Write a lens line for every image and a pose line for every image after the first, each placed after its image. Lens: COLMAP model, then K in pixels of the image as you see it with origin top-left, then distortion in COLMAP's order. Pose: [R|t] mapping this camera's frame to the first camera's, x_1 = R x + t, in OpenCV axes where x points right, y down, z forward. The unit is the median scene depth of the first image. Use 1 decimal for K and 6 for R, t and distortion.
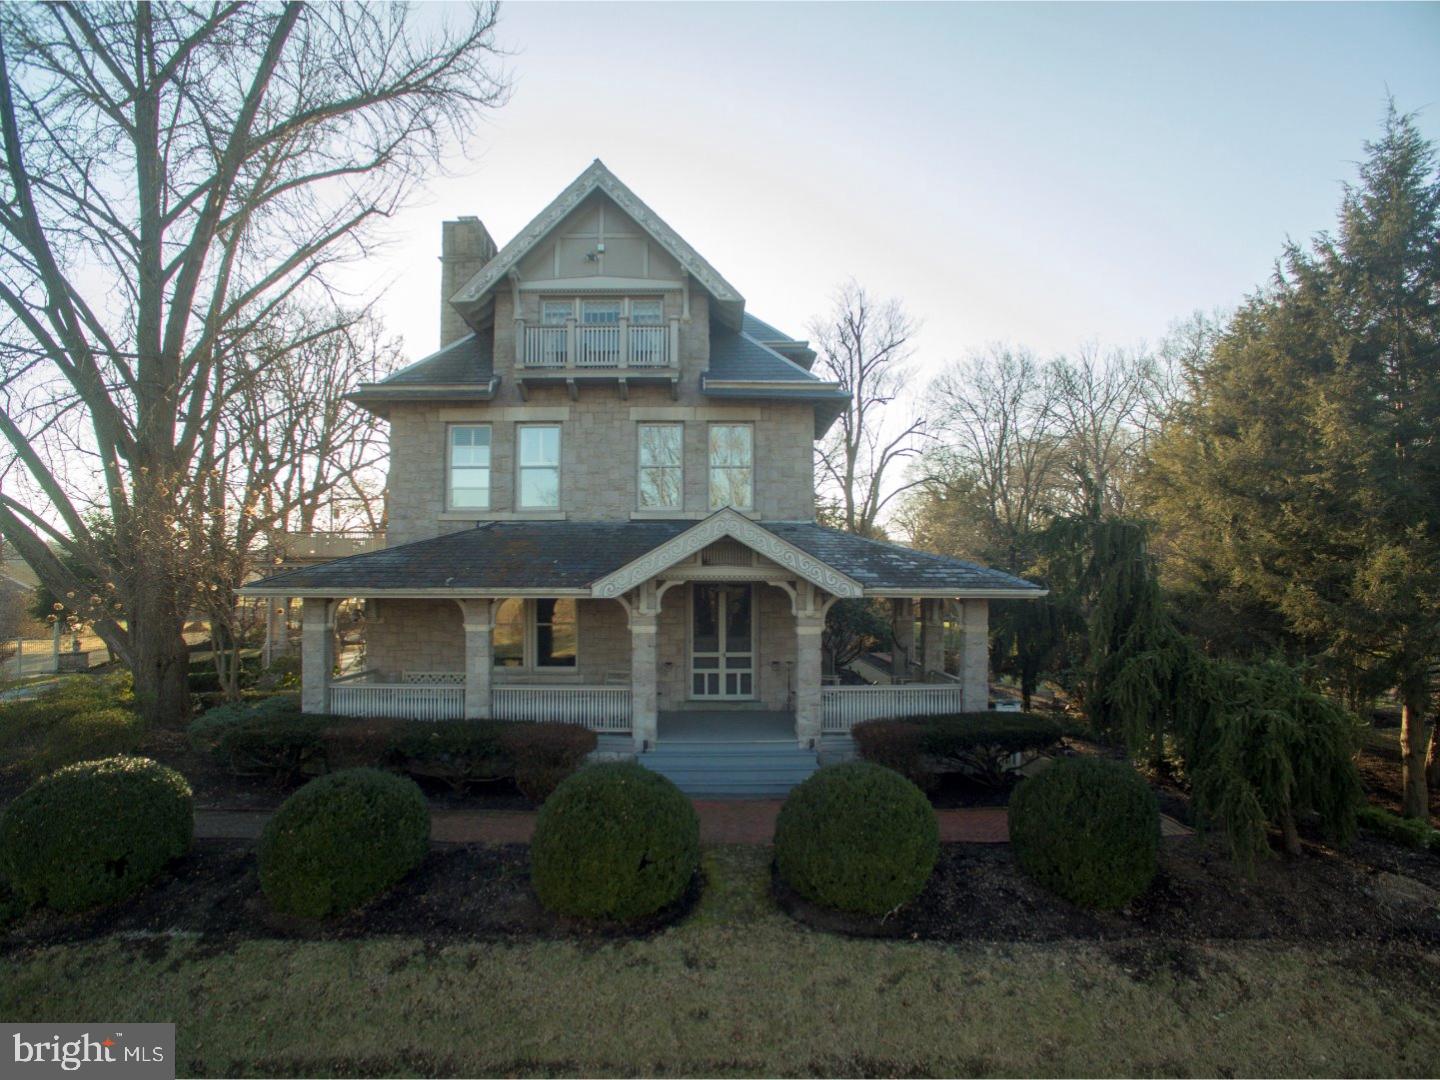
lens RADIAL K [[858.6, 0, 727.9], [0, 858.6, 539.3], [0, 0, 1]] dist [-0.145977, 0.105146]
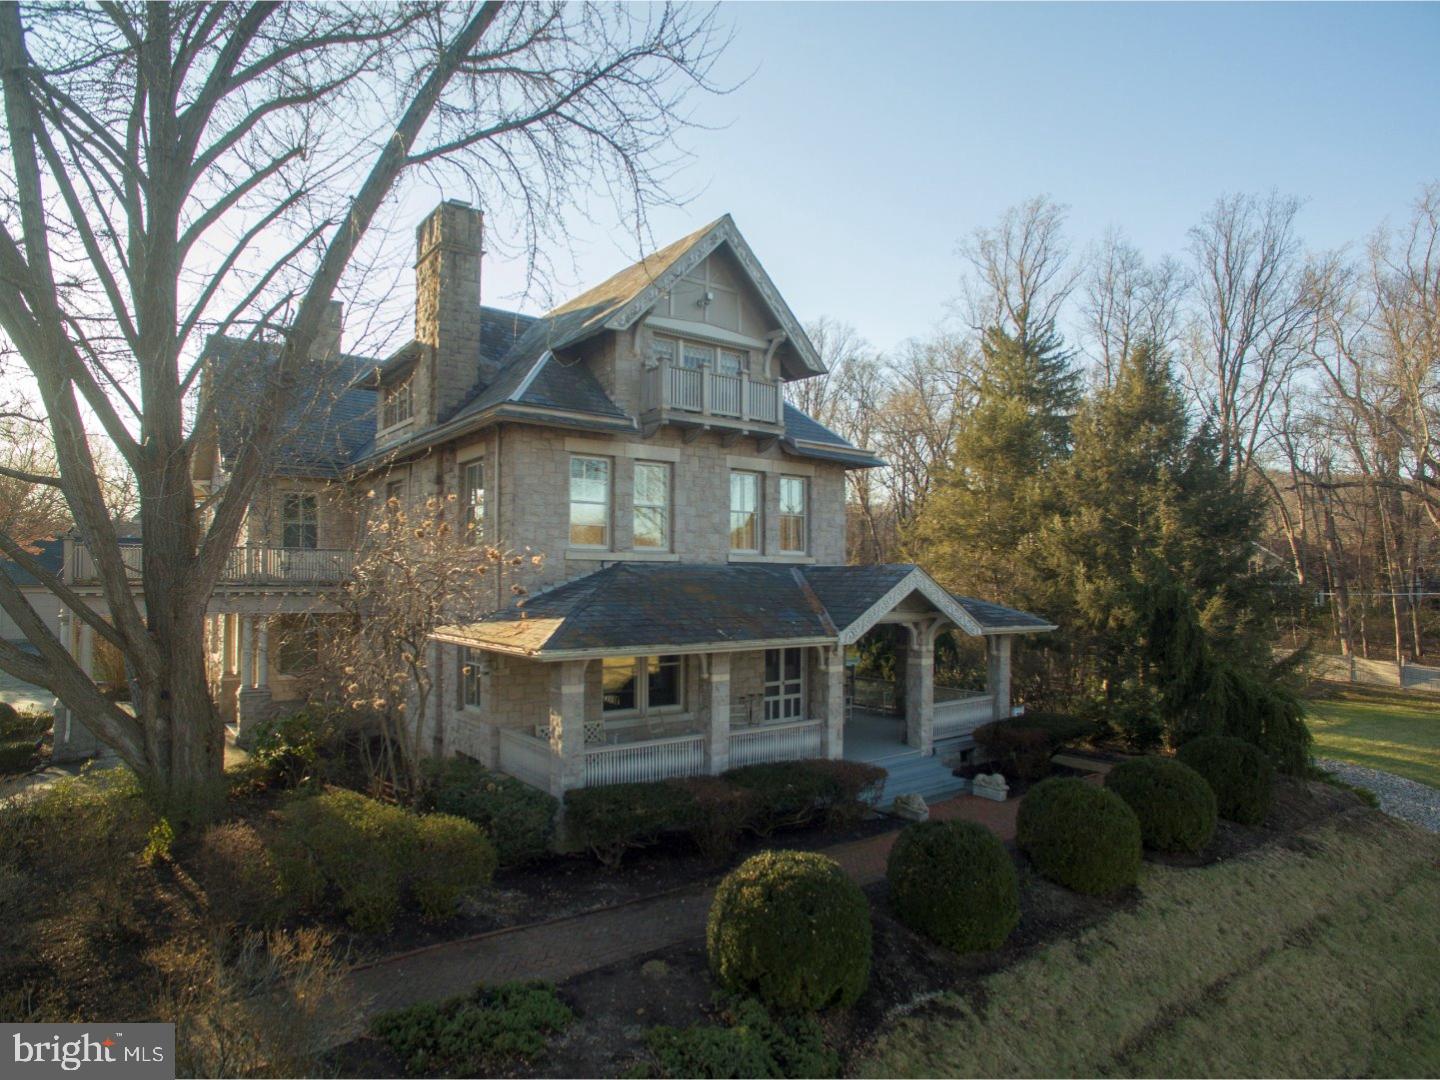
lens RADIAL K [[858.6, 0, 727.9], [0, 858.6, 539.3], [0, 0, 1]] dist [-0.145977, 0.105146]
pose [[0.809544, 0.035174, 0.586005, -0.744684], [-0.040660, 0.999166, -0.003803, -0.047212], [-0.585650, -0.020748, 0.810299, 0.142852]]
